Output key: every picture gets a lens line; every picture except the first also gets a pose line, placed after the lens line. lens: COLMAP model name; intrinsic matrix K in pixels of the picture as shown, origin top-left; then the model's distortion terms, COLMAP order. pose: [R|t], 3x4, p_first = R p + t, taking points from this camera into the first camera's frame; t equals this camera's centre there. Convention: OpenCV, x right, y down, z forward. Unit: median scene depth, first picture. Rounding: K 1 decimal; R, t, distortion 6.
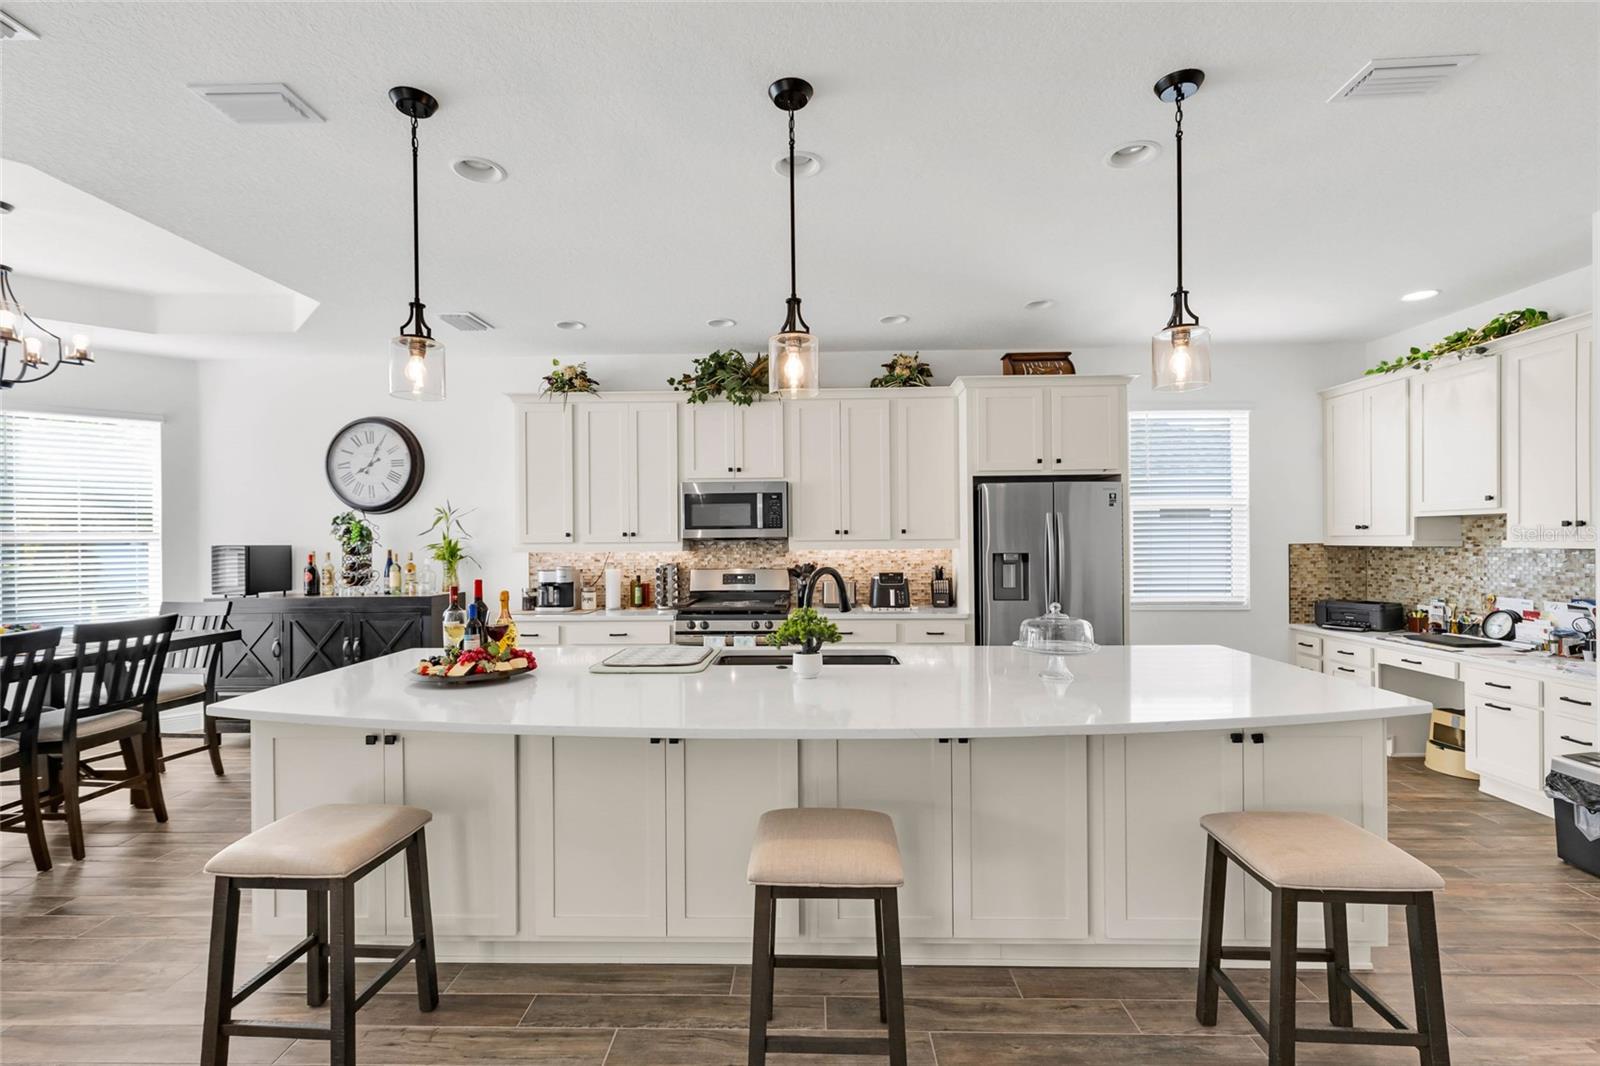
lens RADIAL K [[715.2, 0, 801.6], [0, 715.2, 540.3], [0, 0, 1]] dist [0.001263, 0.000431]
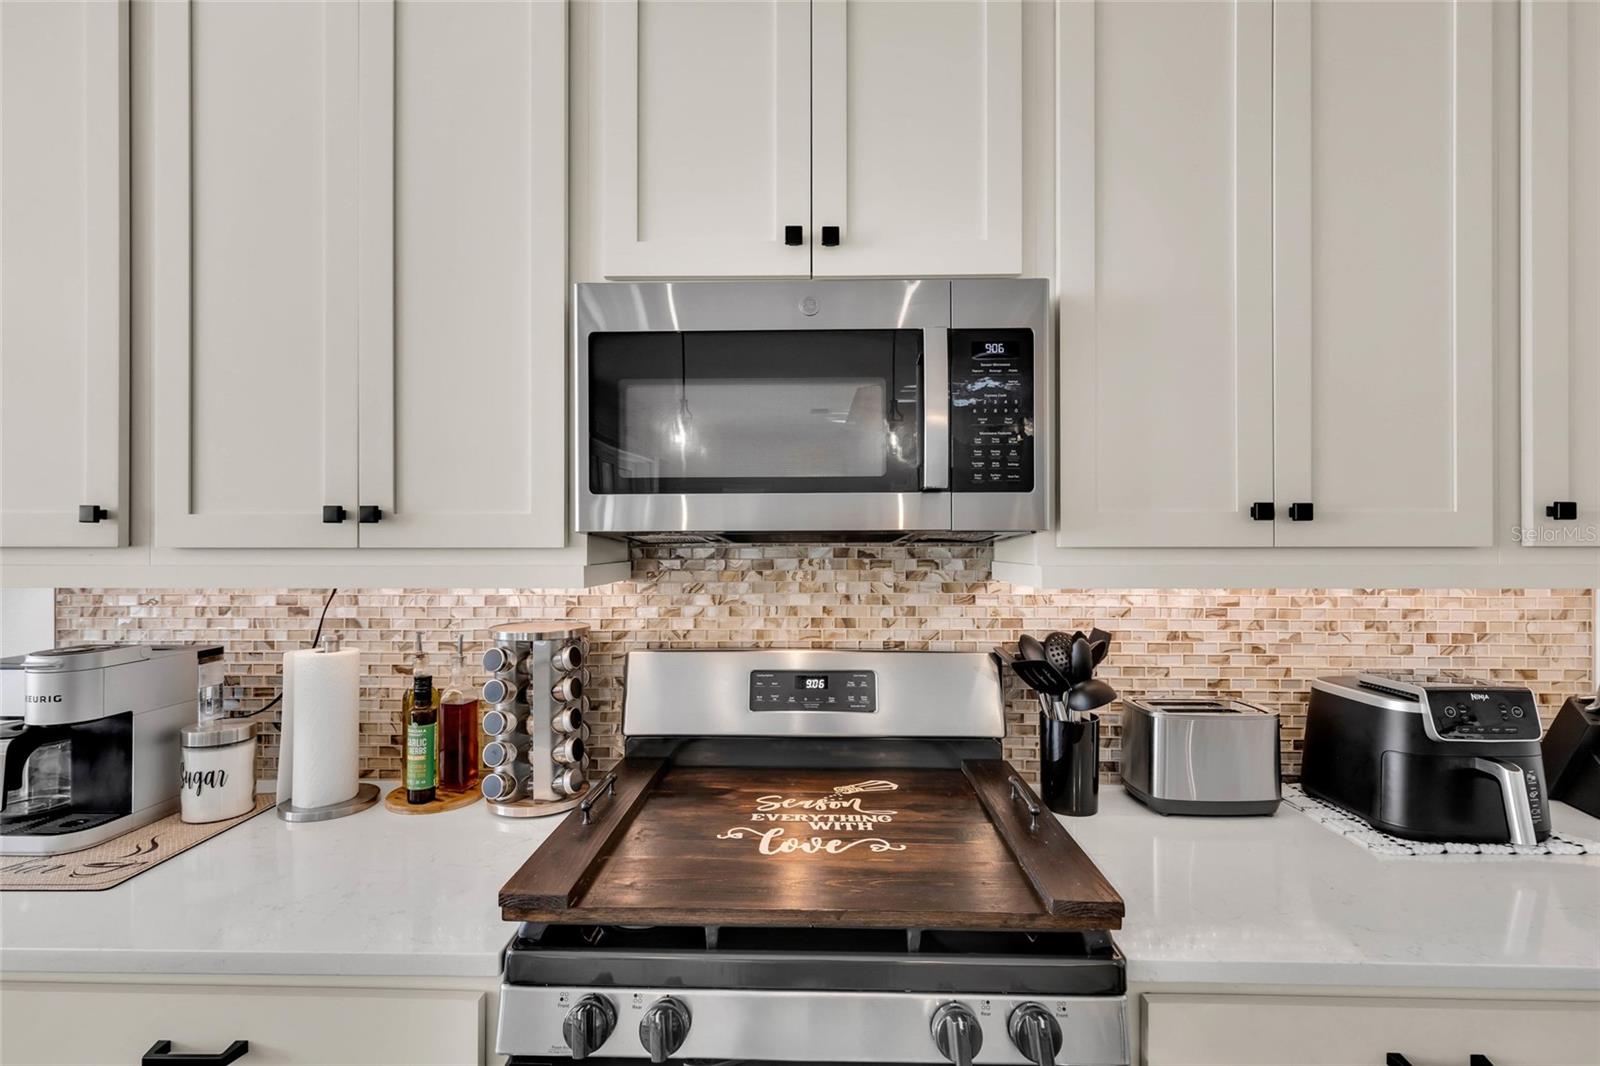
lens RADIAL K [[719.9, 0, 791.2], [0, 719.9, 537.0], [0, 0, 1]] dist [0.003463, 0.000378]
pose [[0.999943, 0.008118, -0.006920, -0.096993], [-0.008176, 0.999931, -0.008457, 0.000000], [0.006851, 0.008513, 0.999940, 0.762243]]
